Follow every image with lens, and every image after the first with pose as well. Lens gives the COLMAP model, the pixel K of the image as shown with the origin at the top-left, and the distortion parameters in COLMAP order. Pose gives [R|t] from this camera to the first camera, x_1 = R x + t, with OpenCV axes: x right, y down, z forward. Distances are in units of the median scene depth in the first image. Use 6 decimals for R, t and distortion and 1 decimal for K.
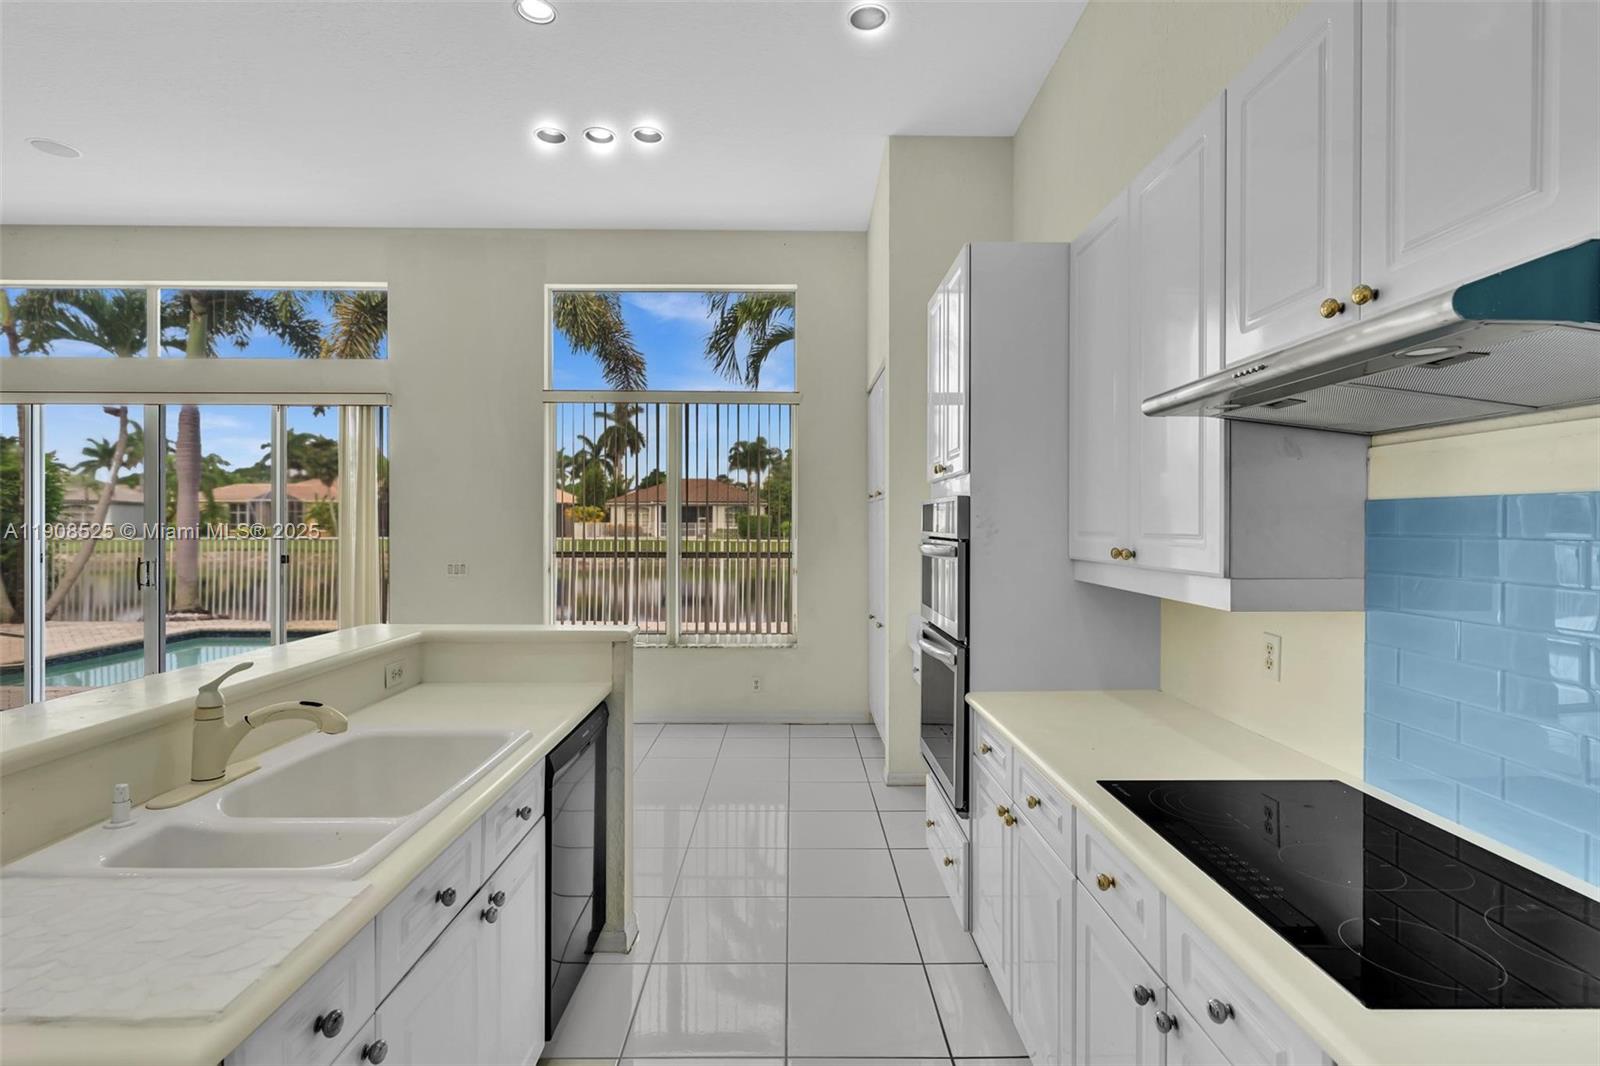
lens RADIAL K [[769.3, 0, 791.5], [0, 769.3, 526.4], [0, 0, 1]] dist [-0.001425, -0.002095]
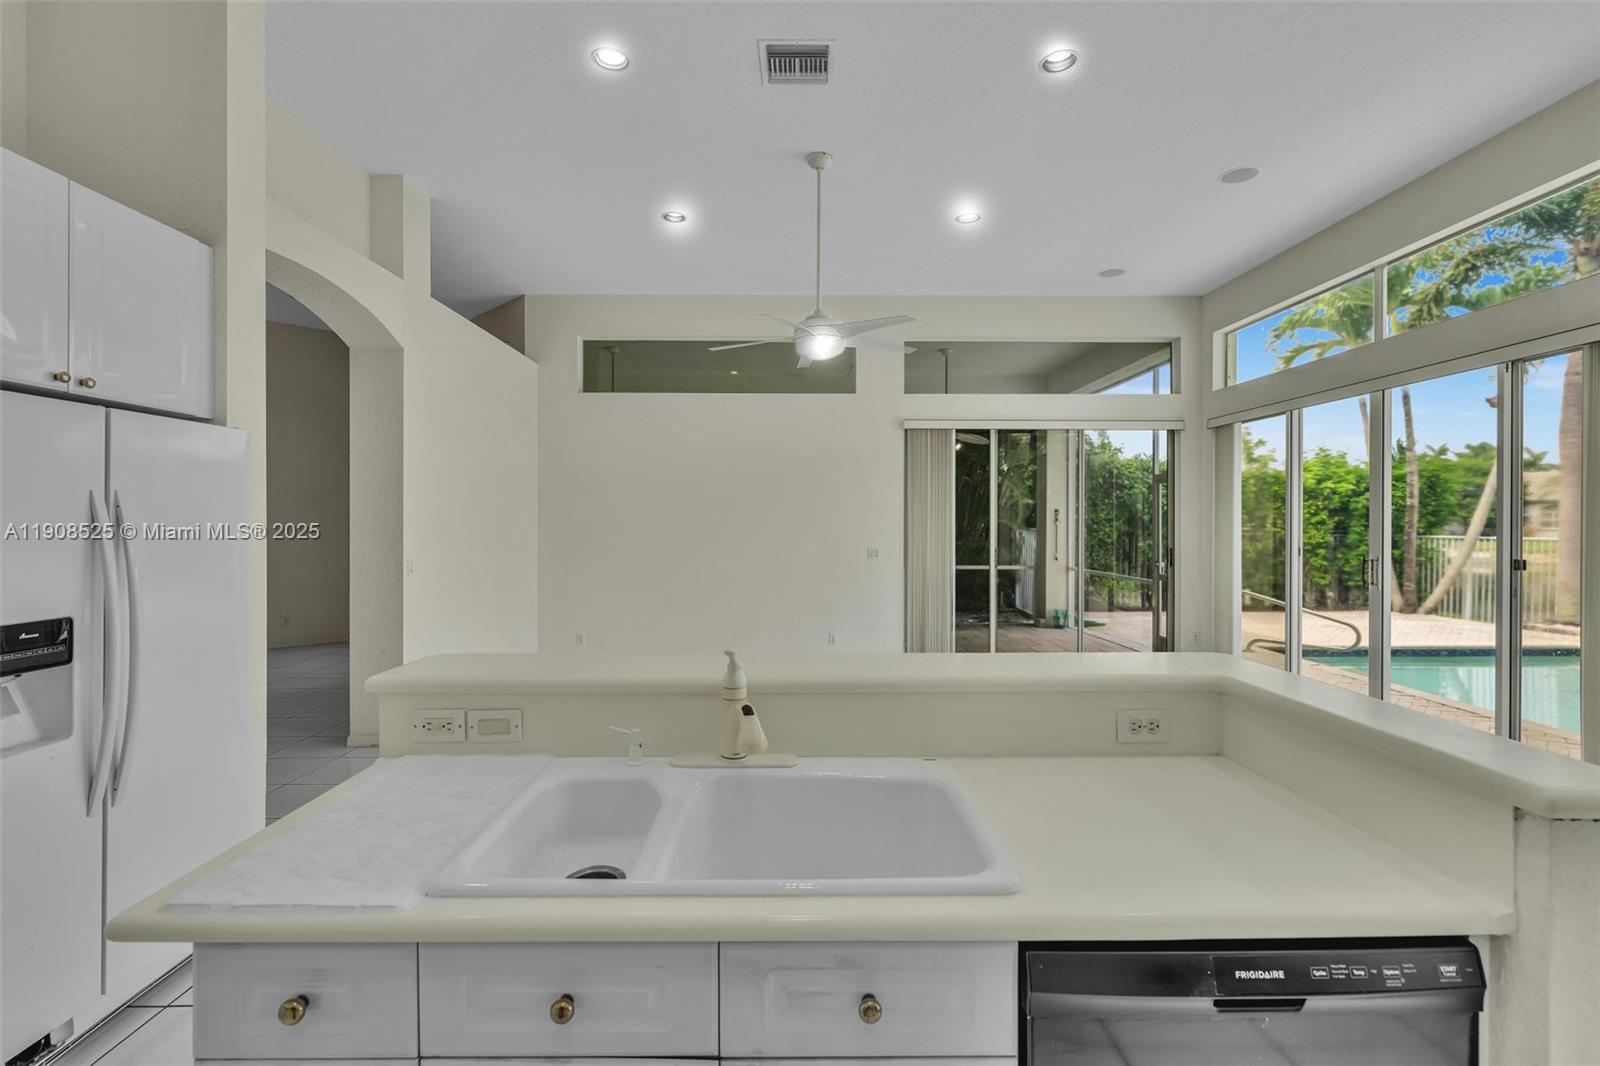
lens RADIAL K [[723.6, 0, 796.4], [0, 723.6, 528.4], [0, 0, 1]] dist [-0.002667, 0.001290]
pose [[-0.004699, 0.005625, -0.999973, 0.027673], [-0.002947, 0.999980, 0.005639, 0.001883], [0.999985, 0.002973, -0.004682, 0.139634]]
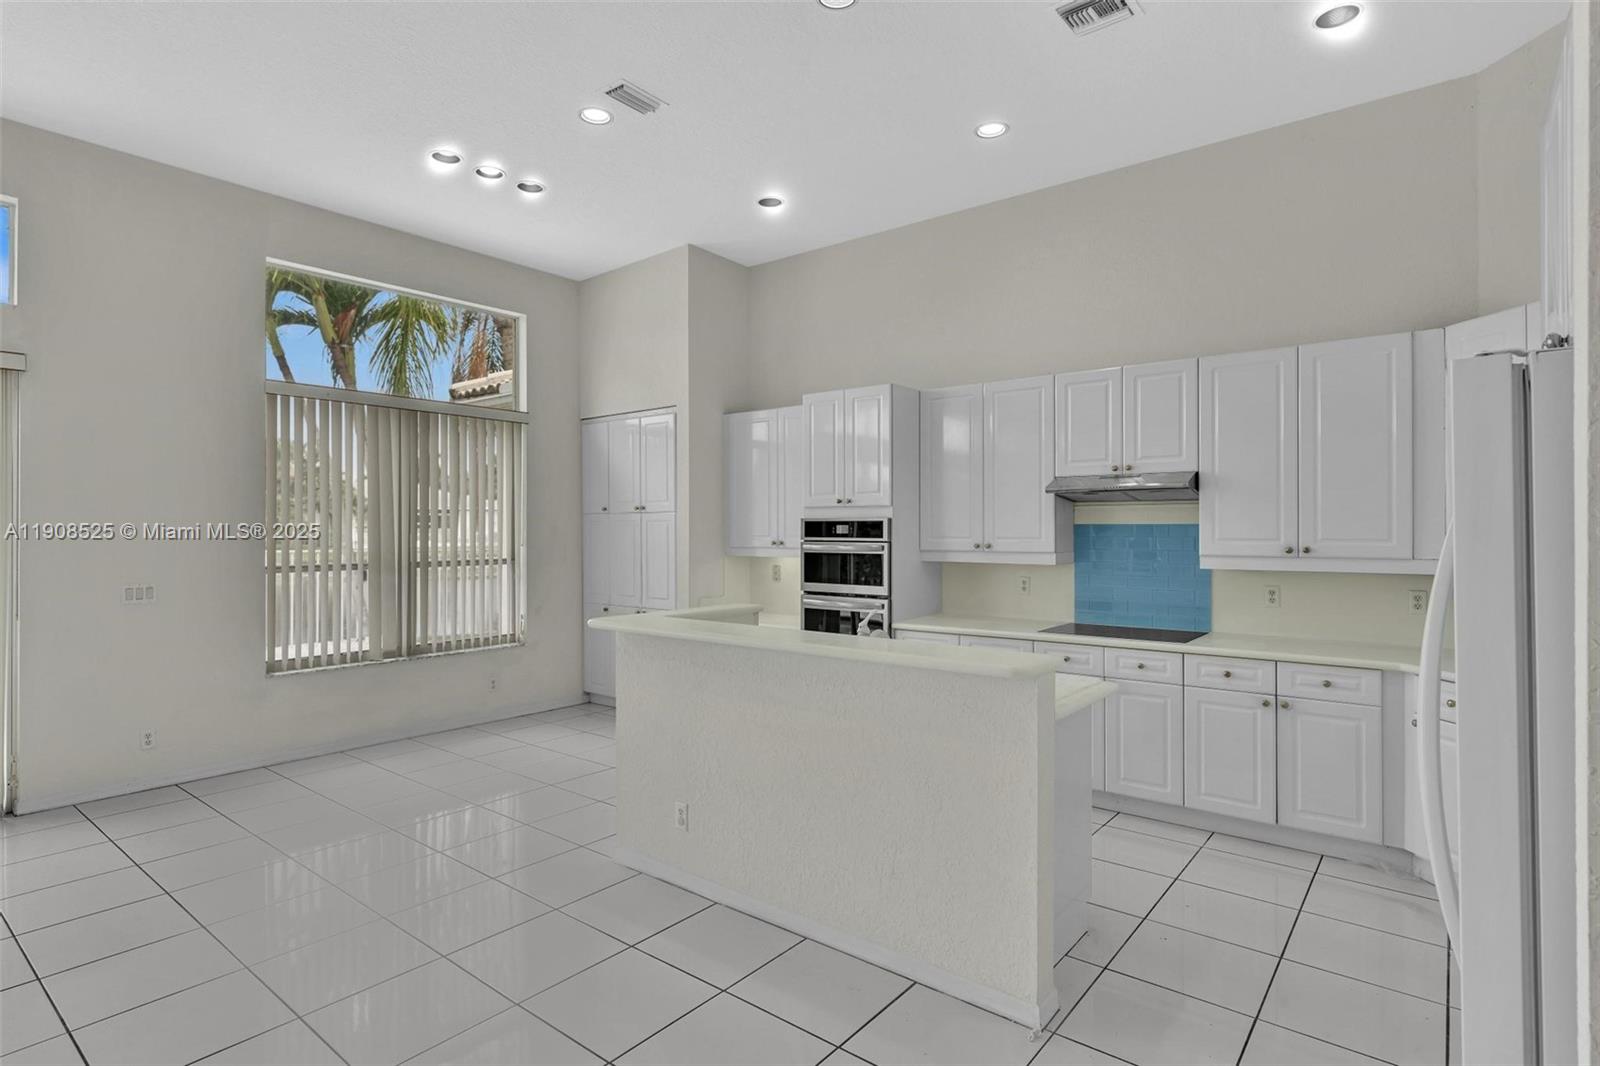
lens RADIAL K [[819.6, 0, 805.7], [0, 819.6, 527.8], [0, 0, 1]] dist [-0.003794, 0.003616]
pose [[0.624940, -0.002749, 0.780668, -0.310833], [0.005063, 0.999987, -0.000531, -0.003607], [-0.780656, 0.004284, 0.624946, -0.018270]]
